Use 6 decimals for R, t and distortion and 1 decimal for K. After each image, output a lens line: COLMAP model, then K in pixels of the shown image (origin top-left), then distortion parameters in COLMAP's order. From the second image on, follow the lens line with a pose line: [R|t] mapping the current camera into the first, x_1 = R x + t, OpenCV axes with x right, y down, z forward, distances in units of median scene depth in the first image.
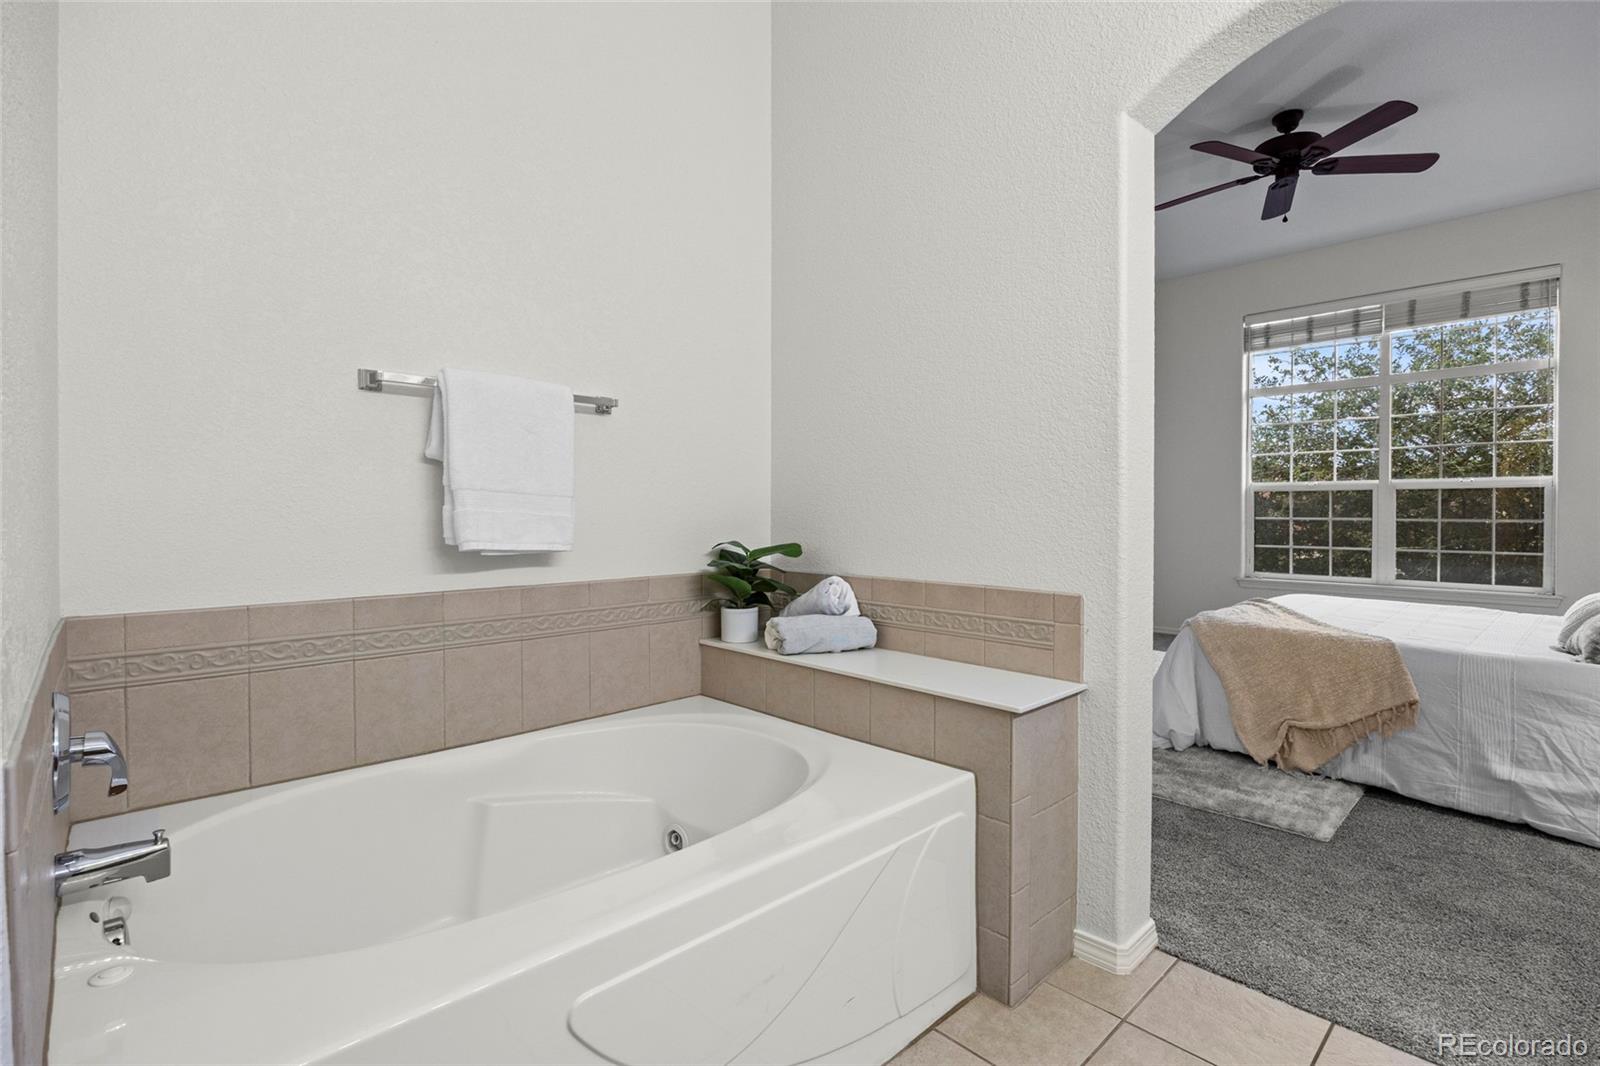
lens RADIAL K [[741.1, 0, 798.7], [0, 741.1, 519.1], [0, 0, 1]] dist [0.000864, -0.000002]
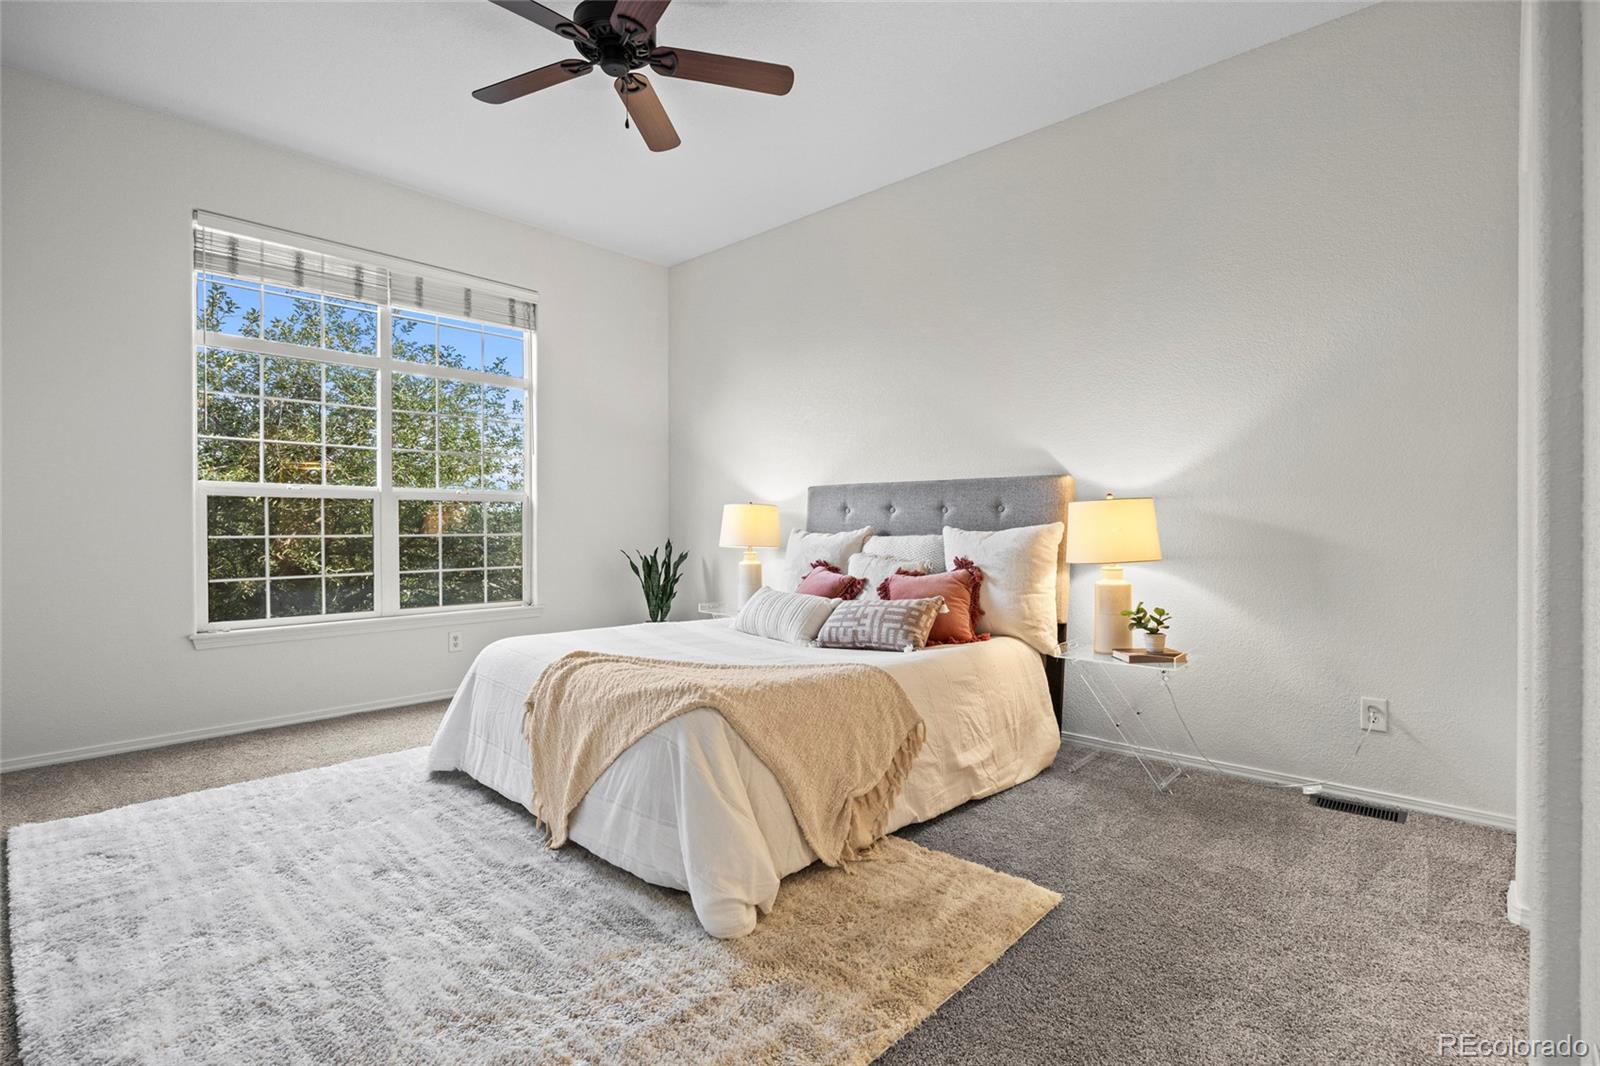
lens RADIAL K [[741.1, 0, 800.9], [0, 741.1, 527.2], [0, 0, 1]] dist [0.000864, -0.000002]
pose [[-0.087434, -0.005870, 0.996153, -0.061043], [0.013603, 0.999882, 0.007086, -0.008685], [-0.996077, 0.014171, -0.087344, 0.652269]]
